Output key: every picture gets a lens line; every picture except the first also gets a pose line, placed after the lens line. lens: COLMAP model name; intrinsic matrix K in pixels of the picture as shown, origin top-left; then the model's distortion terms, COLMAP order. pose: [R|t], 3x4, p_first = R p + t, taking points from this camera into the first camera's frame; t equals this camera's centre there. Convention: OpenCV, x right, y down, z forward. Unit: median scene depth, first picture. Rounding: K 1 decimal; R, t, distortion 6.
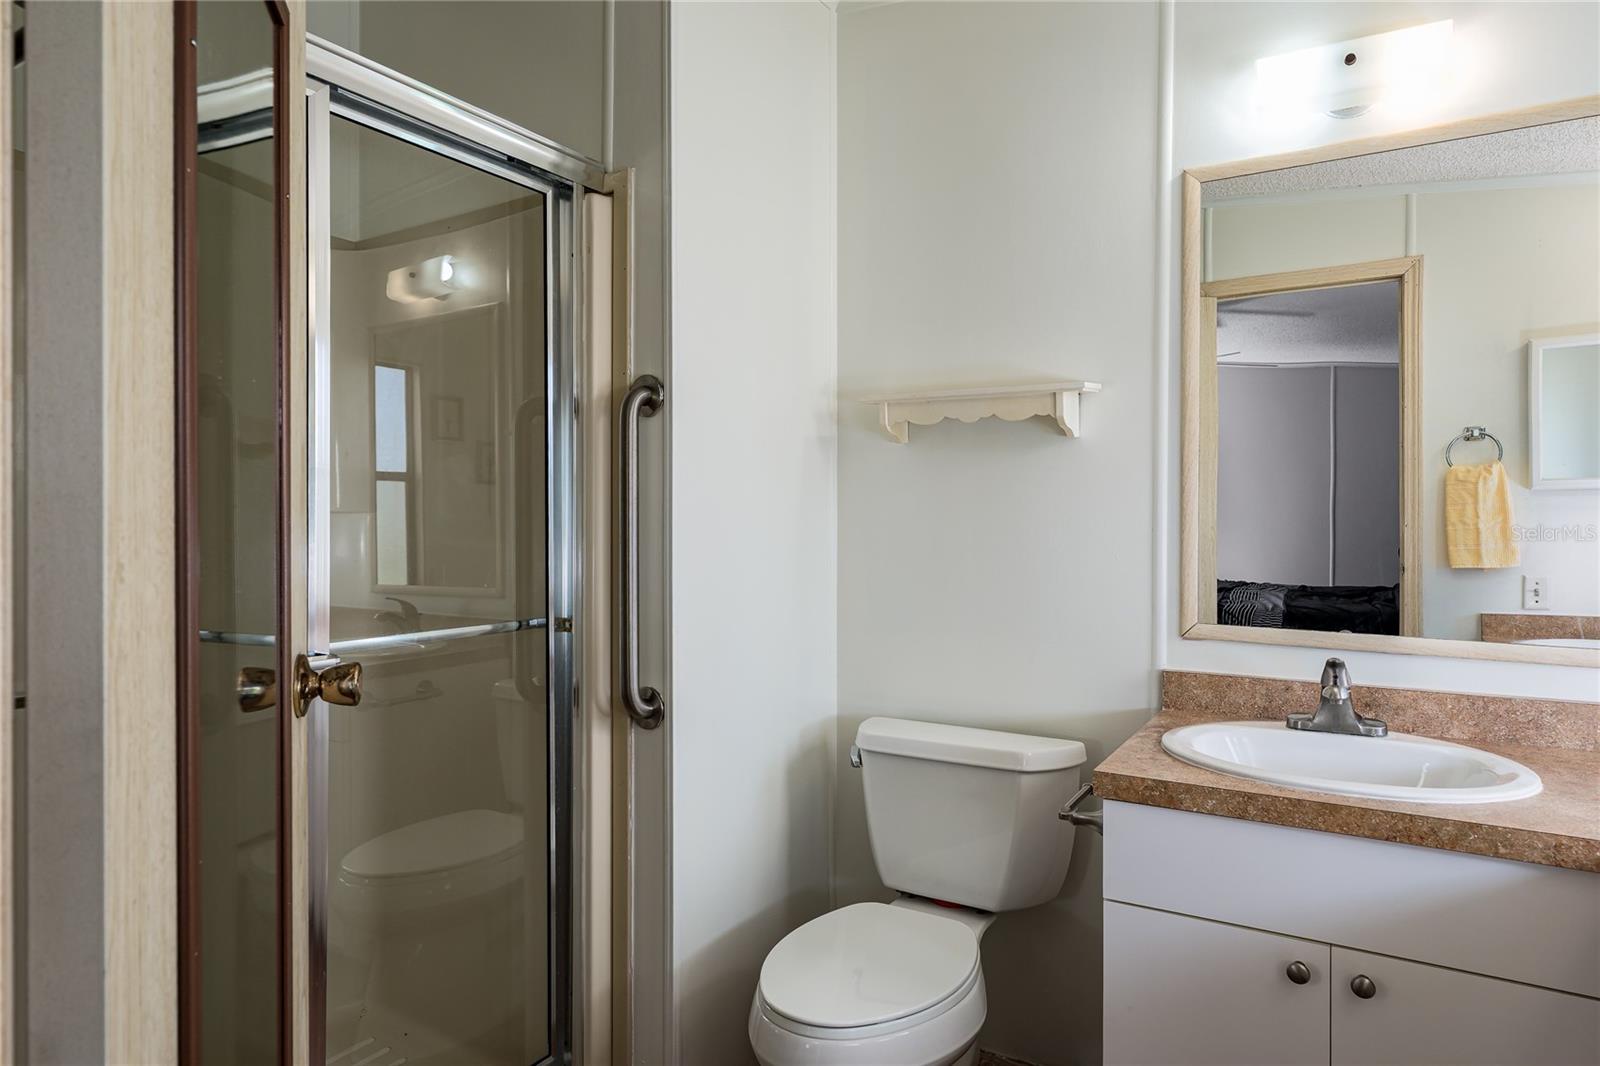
lens RADIAL K [[963.1, 0, 798.6], [0, 963.1, 526.1], [0, 0, 1]] dist [0.002446, 0.000328]
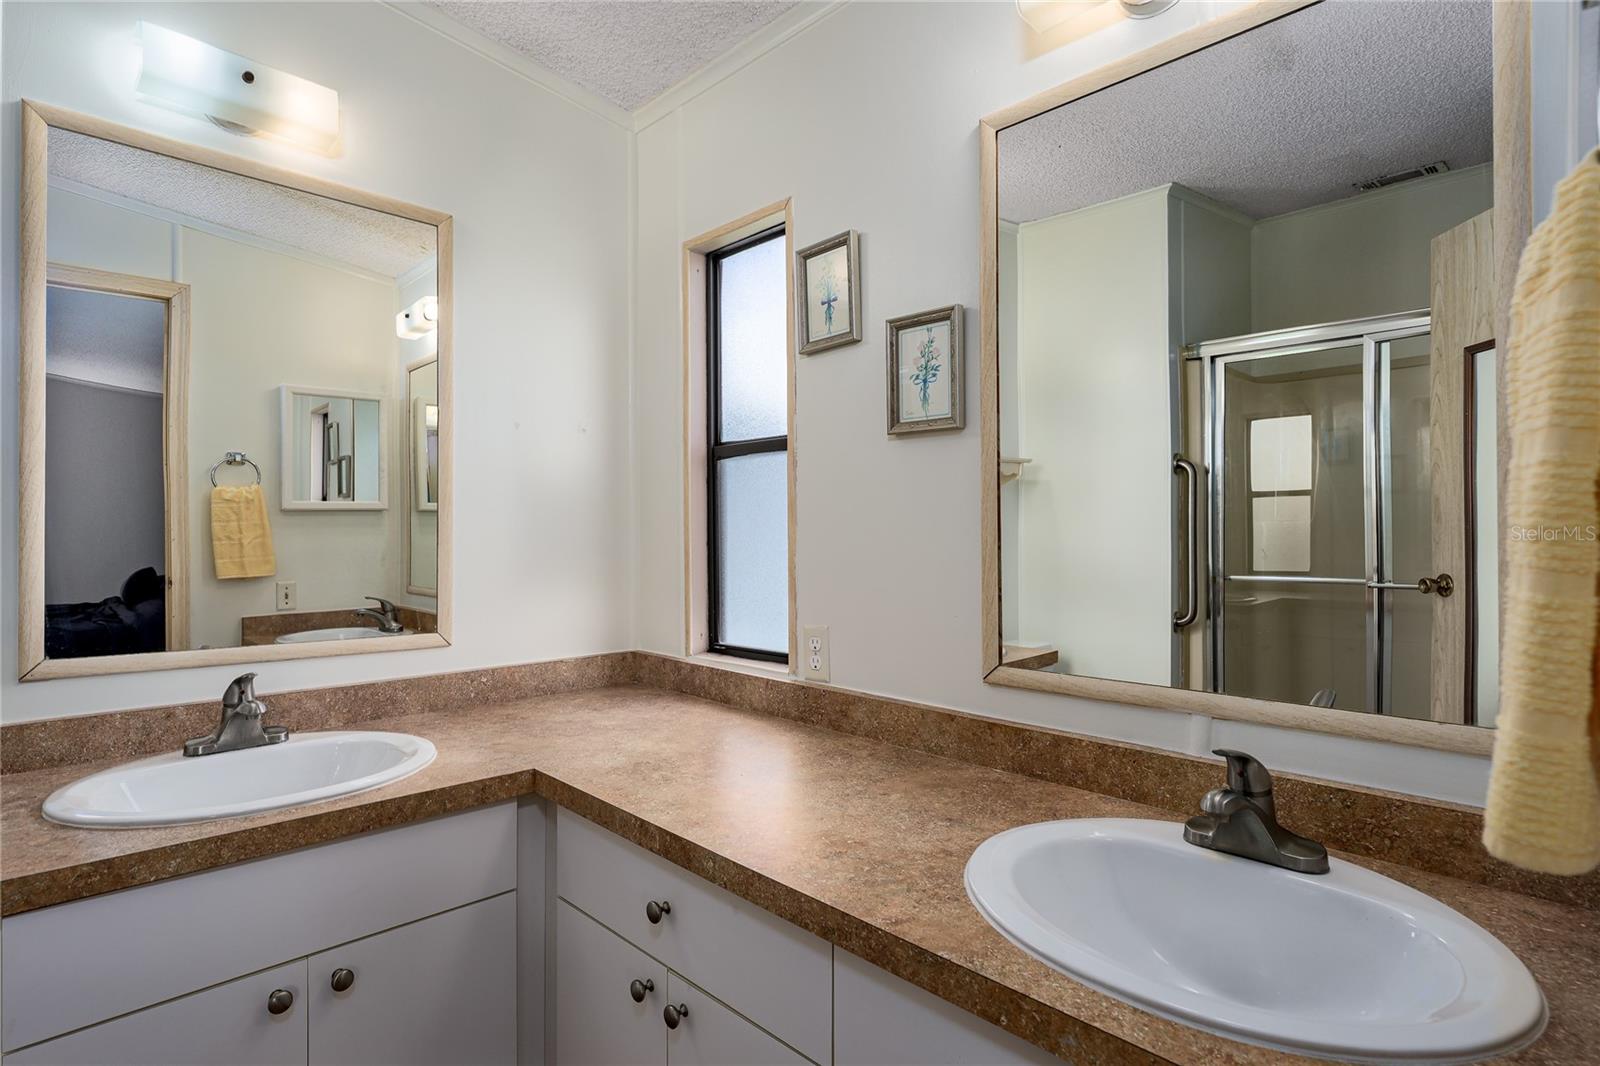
lens RADIAL K [[814.2, 0, 799.9], [0, 814.2, 542.3], [0, 0, 1]] dist [0.001406, -0.000328]
pose [[0.233519, -0.005719, 0.972335, -0.121890], [0.003674, 0.999981, 0.005000, -0.000737], [-0.972345, 0.002405, 0.233535, 0.237978]]
